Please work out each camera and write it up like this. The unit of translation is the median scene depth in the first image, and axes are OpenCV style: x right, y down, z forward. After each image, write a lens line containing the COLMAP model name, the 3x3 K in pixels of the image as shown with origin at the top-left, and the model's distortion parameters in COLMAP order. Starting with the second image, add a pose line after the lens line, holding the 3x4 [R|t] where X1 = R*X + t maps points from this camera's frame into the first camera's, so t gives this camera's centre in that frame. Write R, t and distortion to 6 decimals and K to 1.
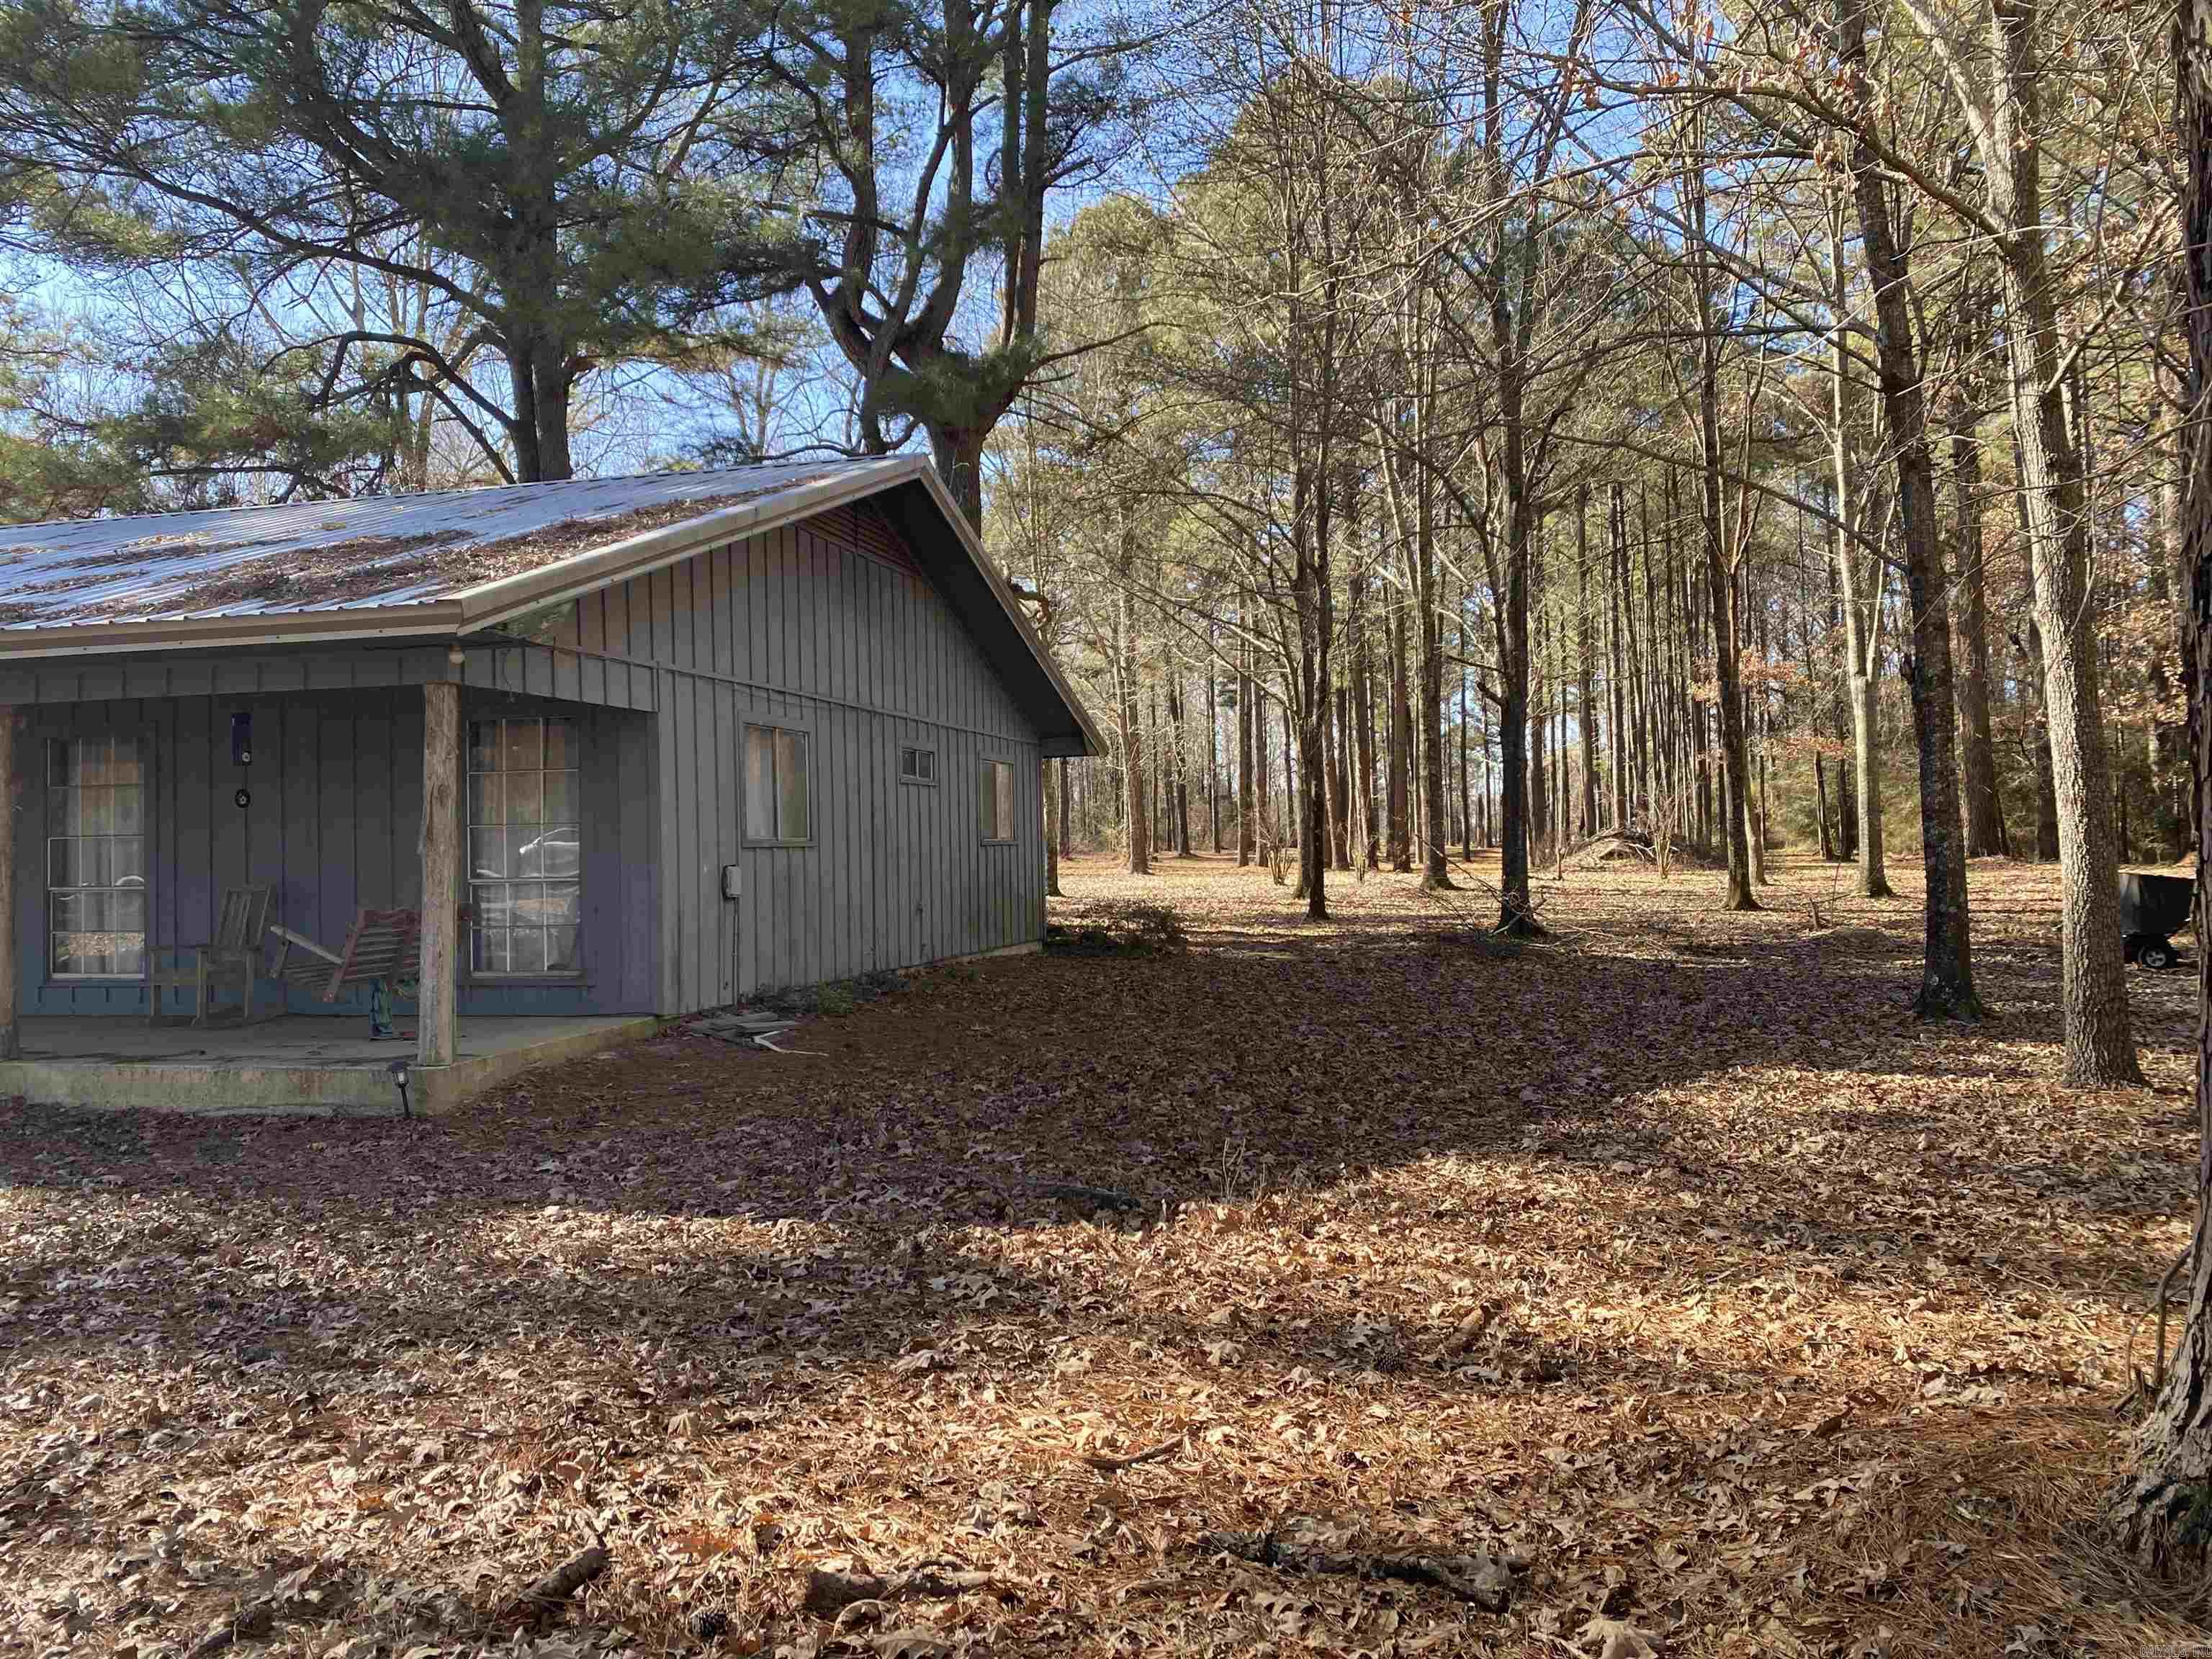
lens RADIAL K [[1671.3, 0, 1090.9], [0, 1671.3, 816.9], [0, 0, 1]] dist [0.109509, -0.134555]
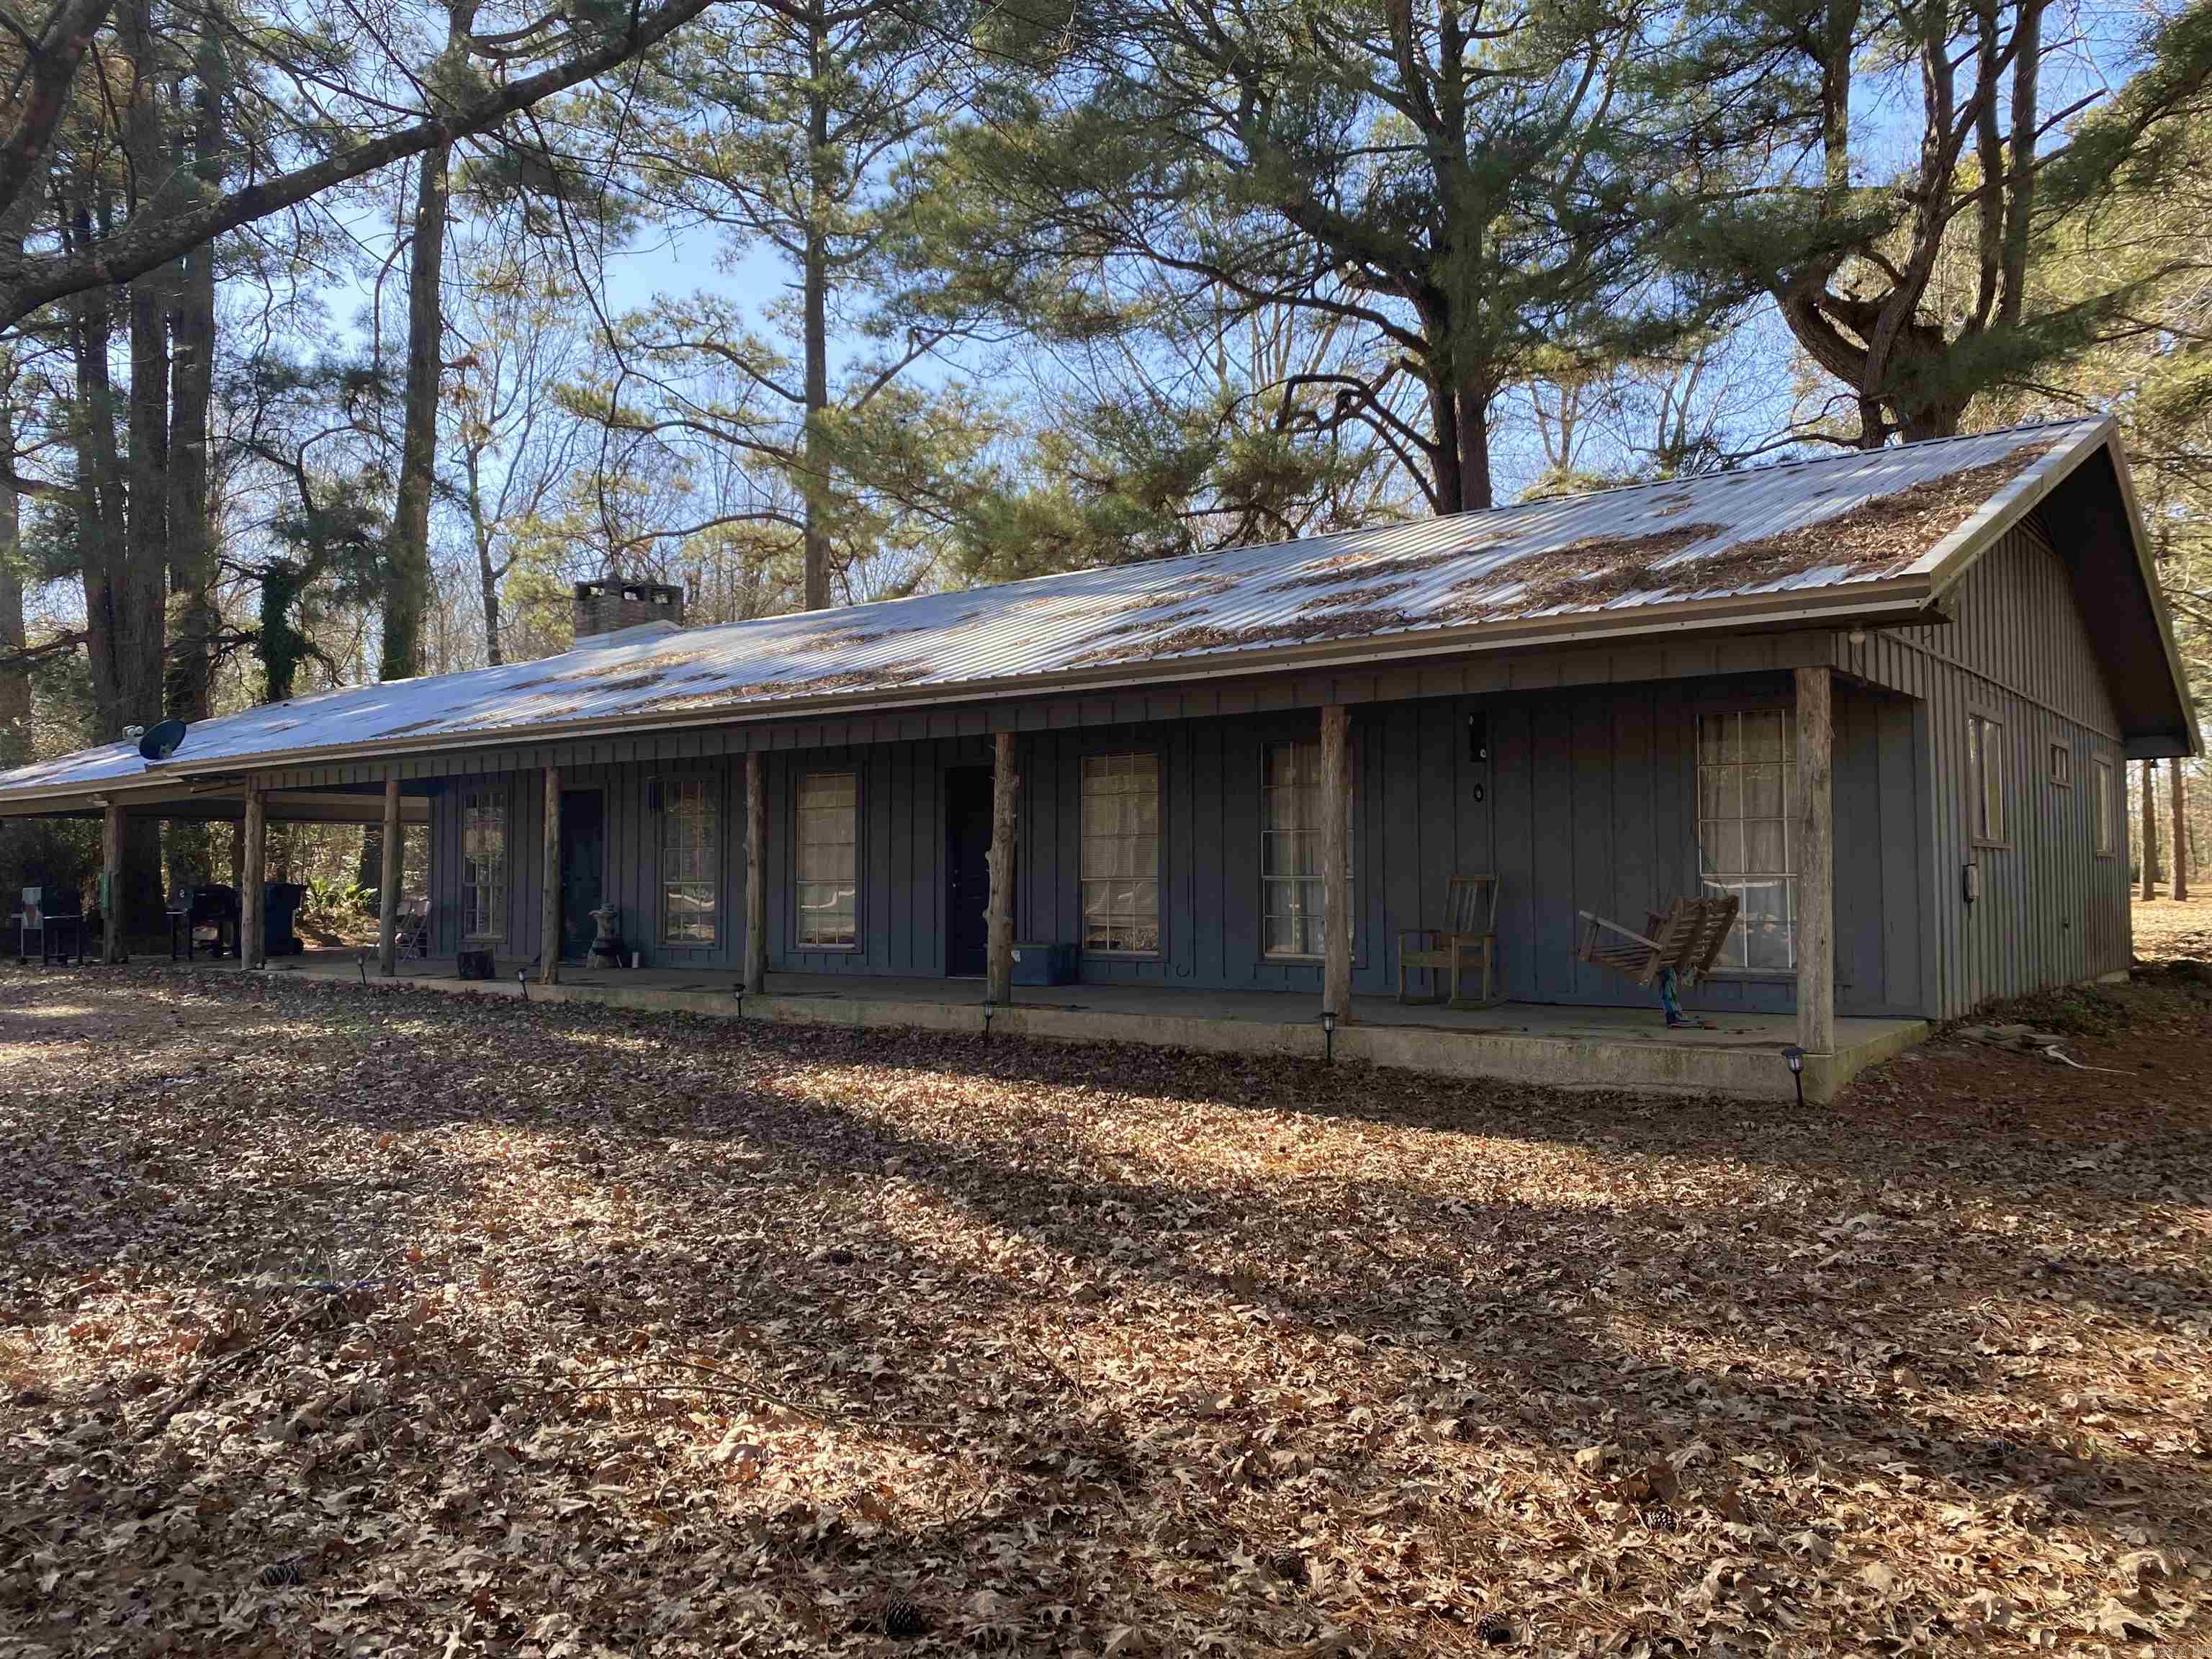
lens RADIAL K [[1693.9, 0, 1095.8], [0, 1693.9, 811.6], [0, 0, 1]] dist [0.078686, -0.080495]
pose [[0.936167, 0.001717, -0.351550, -0.185210], [-0.009881, 0.999722, -0.021429, 0.013486], [0.351416, 0.023534, 0.935924, -0.036203]]
